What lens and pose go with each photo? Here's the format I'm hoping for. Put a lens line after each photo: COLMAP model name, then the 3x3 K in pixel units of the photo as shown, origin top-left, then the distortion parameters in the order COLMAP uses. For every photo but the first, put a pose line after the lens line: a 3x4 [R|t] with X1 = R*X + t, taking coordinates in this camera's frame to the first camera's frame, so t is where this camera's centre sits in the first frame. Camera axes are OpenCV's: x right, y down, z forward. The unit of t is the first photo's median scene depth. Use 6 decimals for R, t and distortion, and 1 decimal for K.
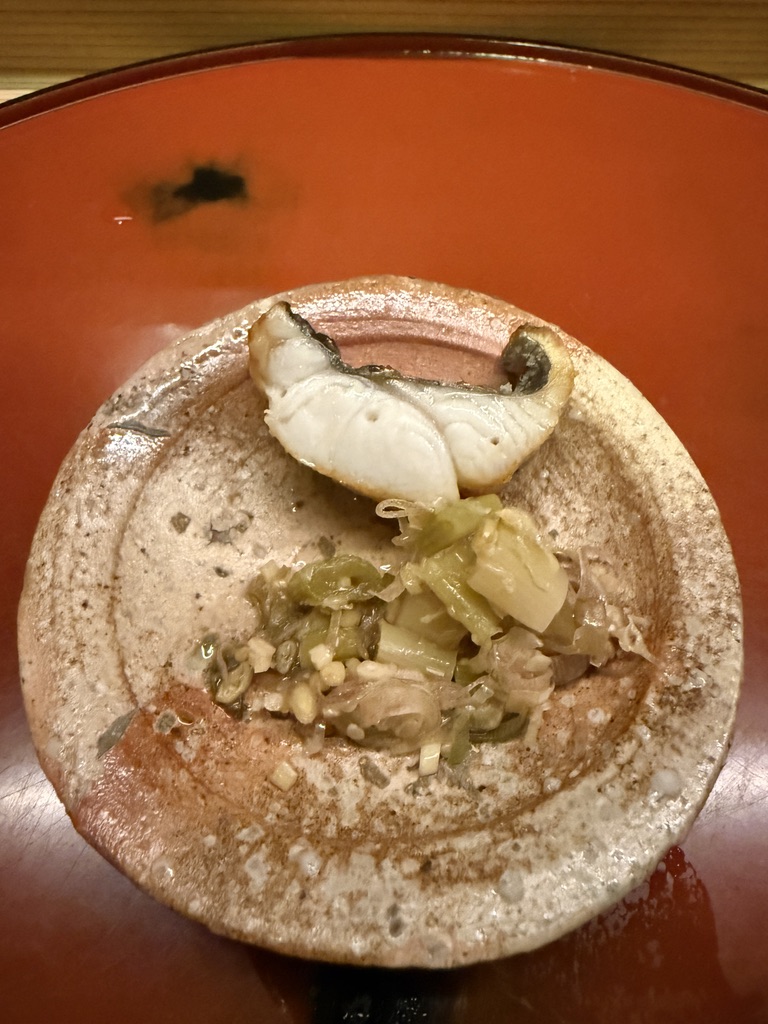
lens RADIAL K [[834.0, 0, 377.5], [0, 834.0, 505.9], [0, 0, 1]] dist [0.004602, -0.005741]
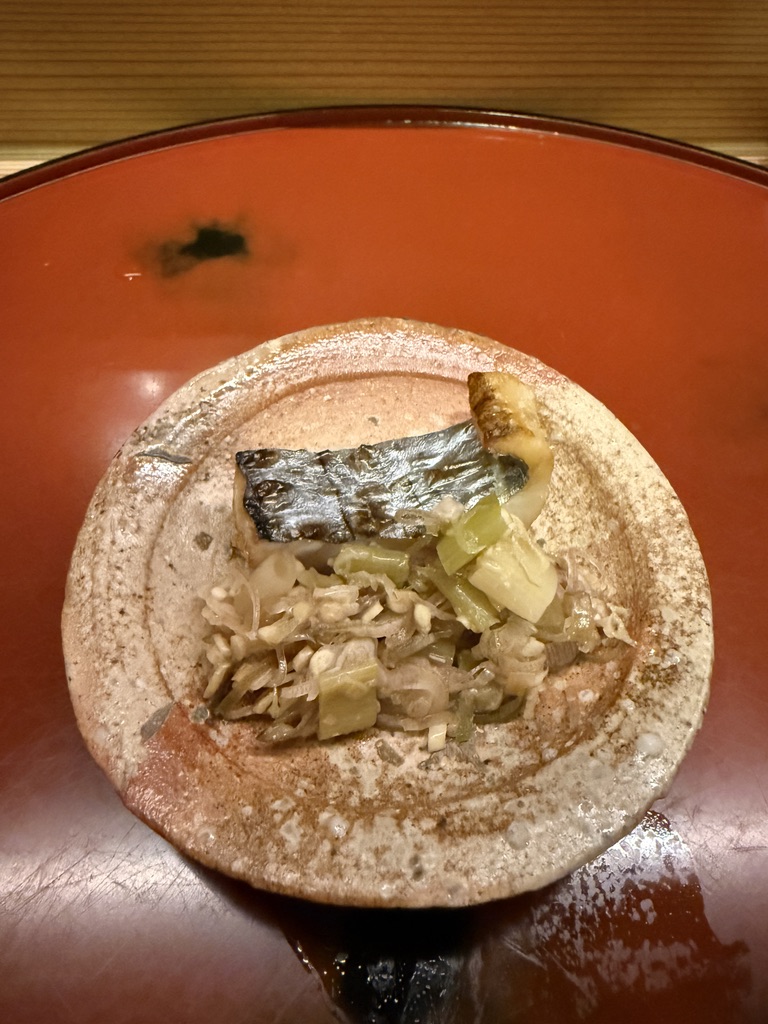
lens RADIAL K [[834.0, 0, 386.1], [0, 834.0, 512.0], [0, 0, 1]] dist [0.004602, -0.005741]
pose [[0.999180, -0.026465, 0.030636, -0.033035], [0.028263, 0.997809, -0.059826, 0.063344], [-0.028986, 0.060643, 0.997739, -0.120226]]
